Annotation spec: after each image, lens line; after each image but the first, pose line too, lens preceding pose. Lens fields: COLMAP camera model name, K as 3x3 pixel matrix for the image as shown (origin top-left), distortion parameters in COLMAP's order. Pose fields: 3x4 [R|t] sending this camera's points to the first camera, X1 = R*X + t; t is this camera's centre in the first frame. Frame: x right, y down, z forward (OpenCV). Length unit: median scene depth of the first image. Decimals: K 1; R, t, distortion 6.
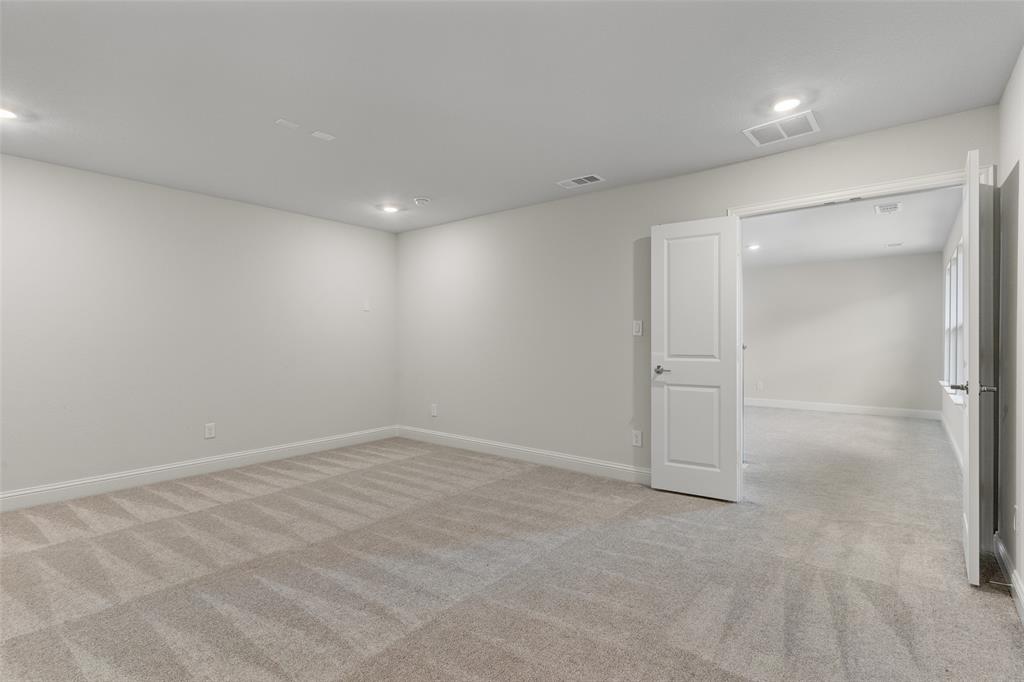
lens RADIAL K [[491.1, 0, 512.7], [0, 491.1, 338.7], [0, 0, 1]] dist [0.002418, -0.001041]
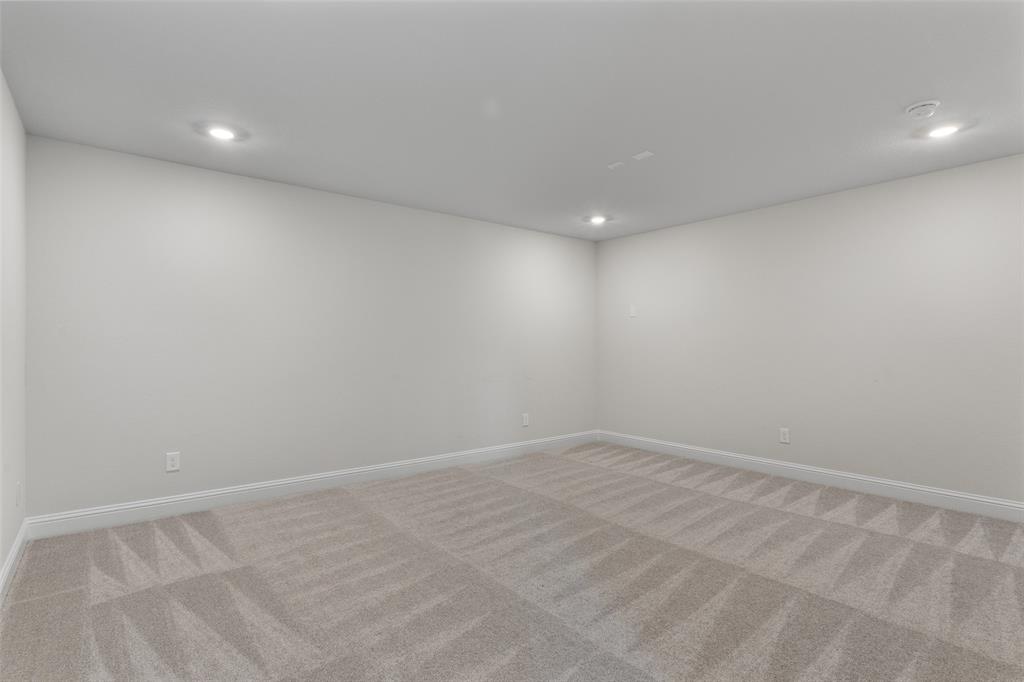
lens RADIAL K [[517.2, 0, 507.7], [0, 517.2, 343.7], [0, 0, 1]] dist [-0.001071, 0.001094]
pose [[-0.231643, -0.002099, -0.972799, 0.667305], [0.001276, 0.999996, -0.002461, -0.000497], [0.972800, -0.001811, -0.231639, 0.834436]]
